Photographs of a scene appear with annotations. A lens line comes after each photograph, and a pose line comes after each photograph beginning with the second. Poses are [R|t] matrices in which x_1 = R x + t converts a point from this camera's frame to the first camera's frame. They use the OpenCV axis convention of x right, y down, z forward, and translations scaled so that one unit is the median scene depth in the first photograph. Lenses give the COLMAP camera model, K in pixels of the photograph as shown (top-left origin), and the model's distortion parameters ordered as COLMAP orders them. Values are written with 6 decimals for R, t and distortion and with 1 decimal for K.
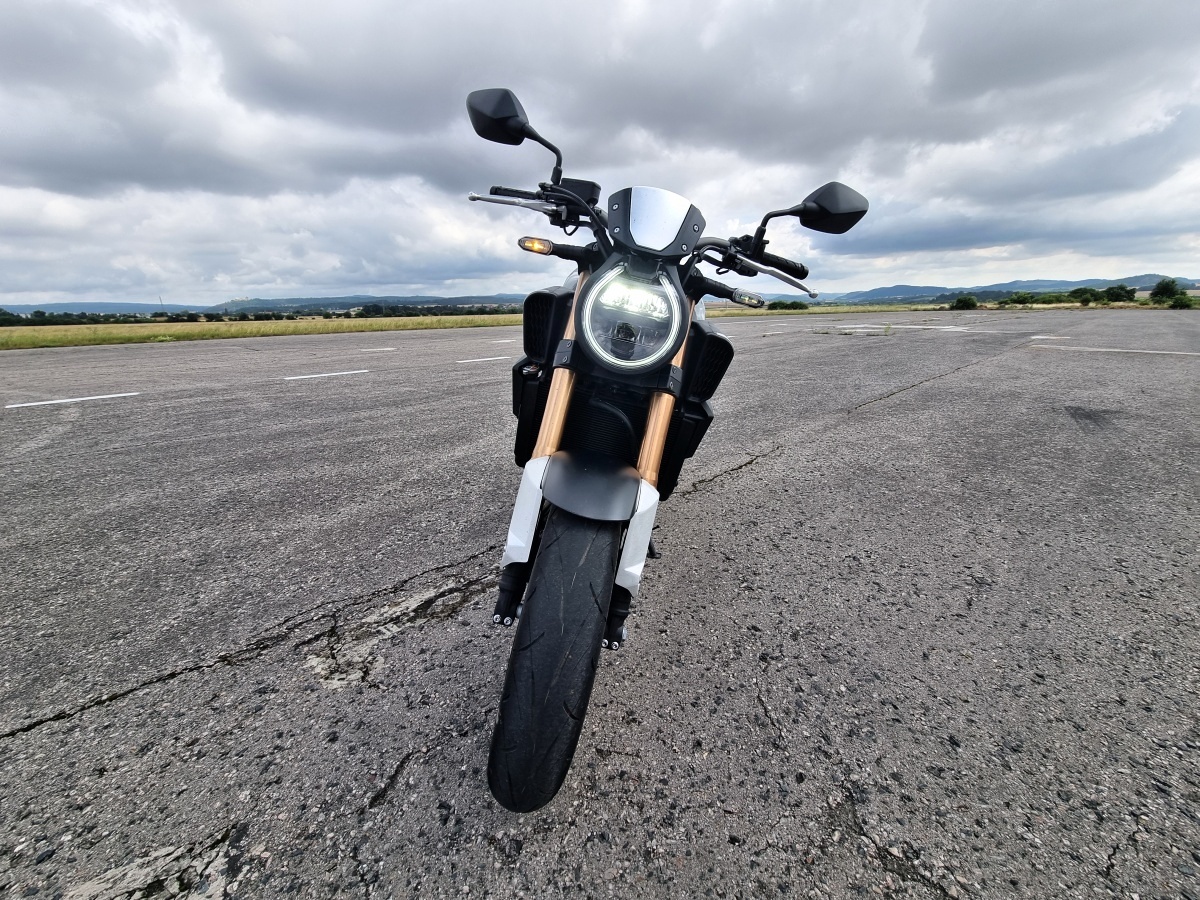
lens RADIAL K [[485.9, 0, 600.0], [0, 485.9, 450.0], [0, 0, 1]] dist [-0.000648, -0.000445]
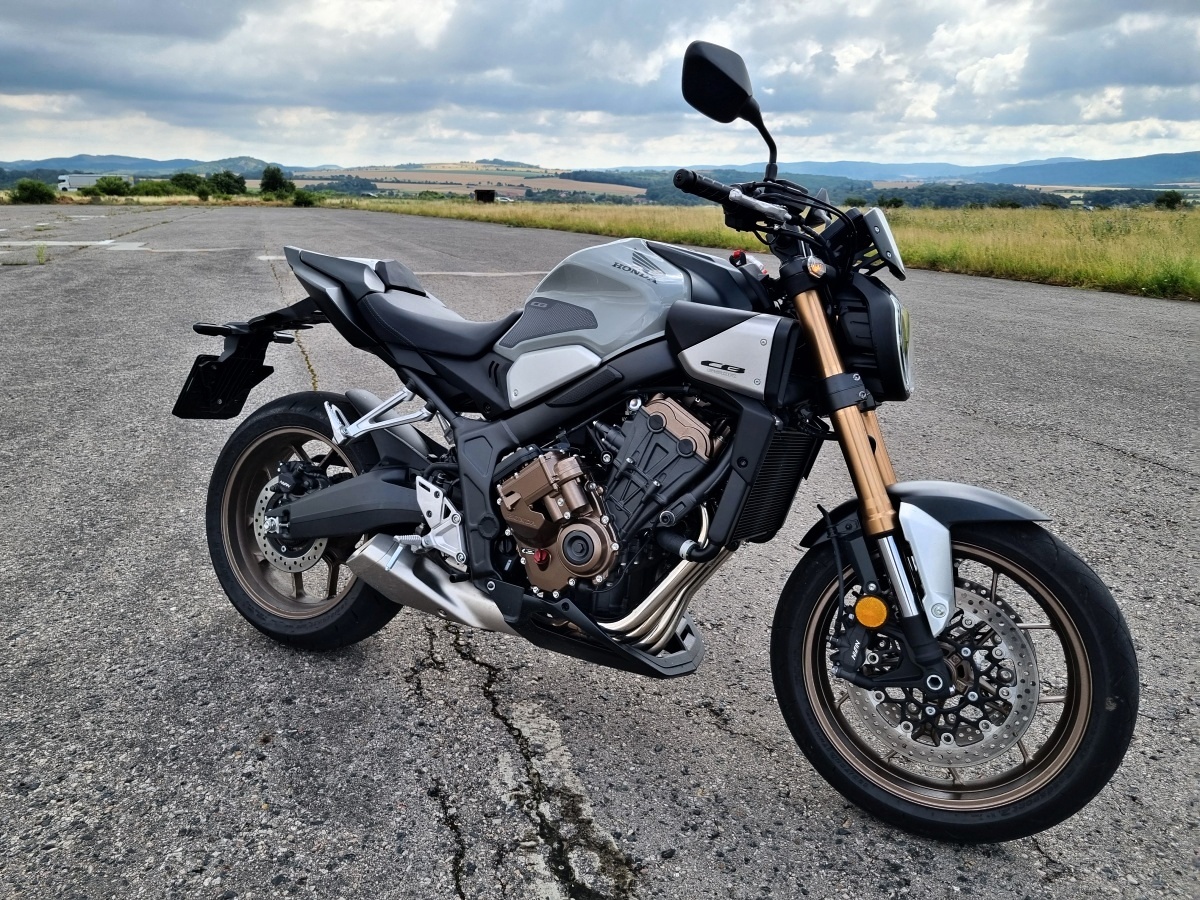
lens RADIAL K [[909.8, 0, 595.4], [0, 909.8, 443.6], [0, 0, 1]] dist [0.036481, -0.008863]
pose [[0.393421, -0.225599, 0.891249, -1.147682], [0.247374, 0.959649, 0.133715, -0.288096], [-0.885453, 0.167865, 0.433353, 0.480137]]
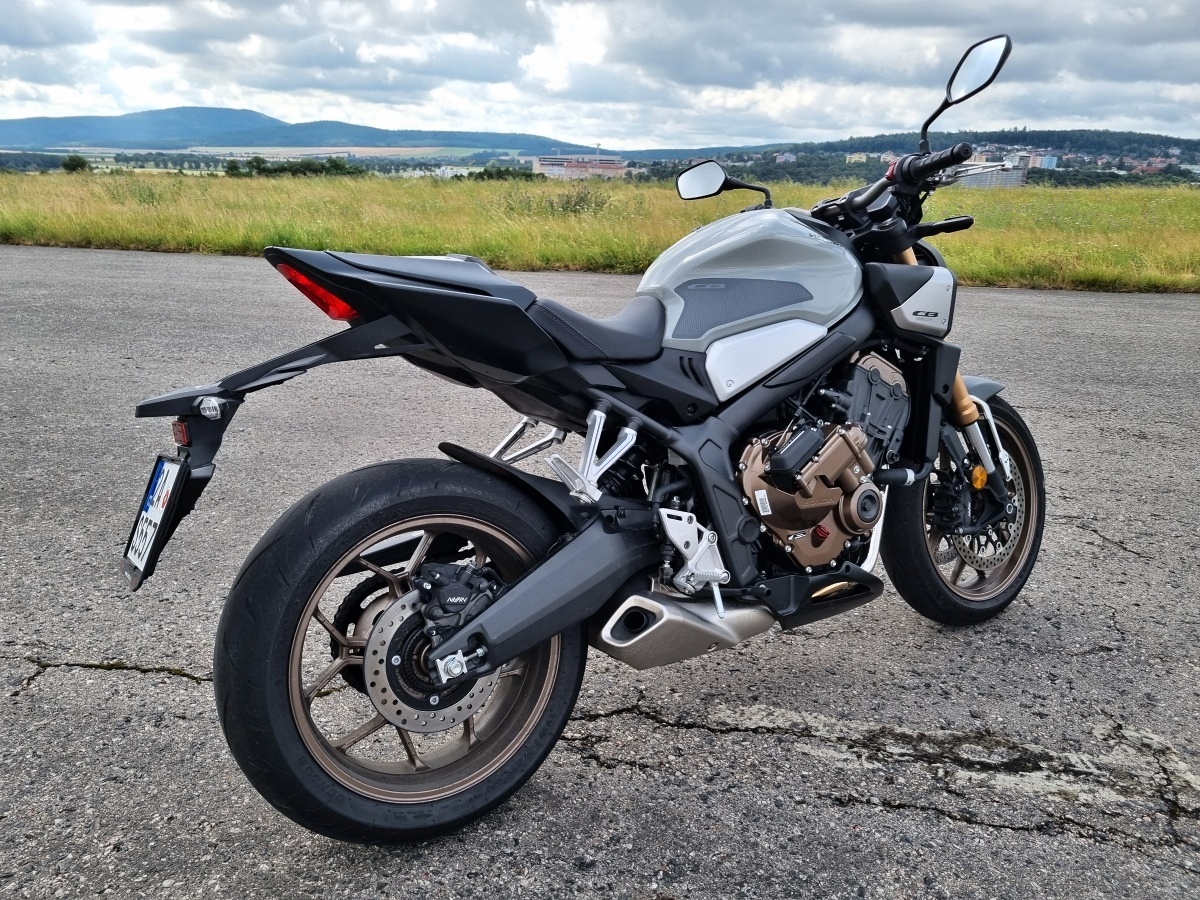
lens RADIAL K [[918.1, 0, 580.9], [0, 918.1, 454.3], [0, 0, 1]] dist [0.034028, -0.015292]
pose [[-0.595140, -0.231010, 0.769703, -0.862639], [0.222976, 0.872717, 0.434334, -0.687691], [-0.772069, 0.430115, -0.467879, 1.847136]]
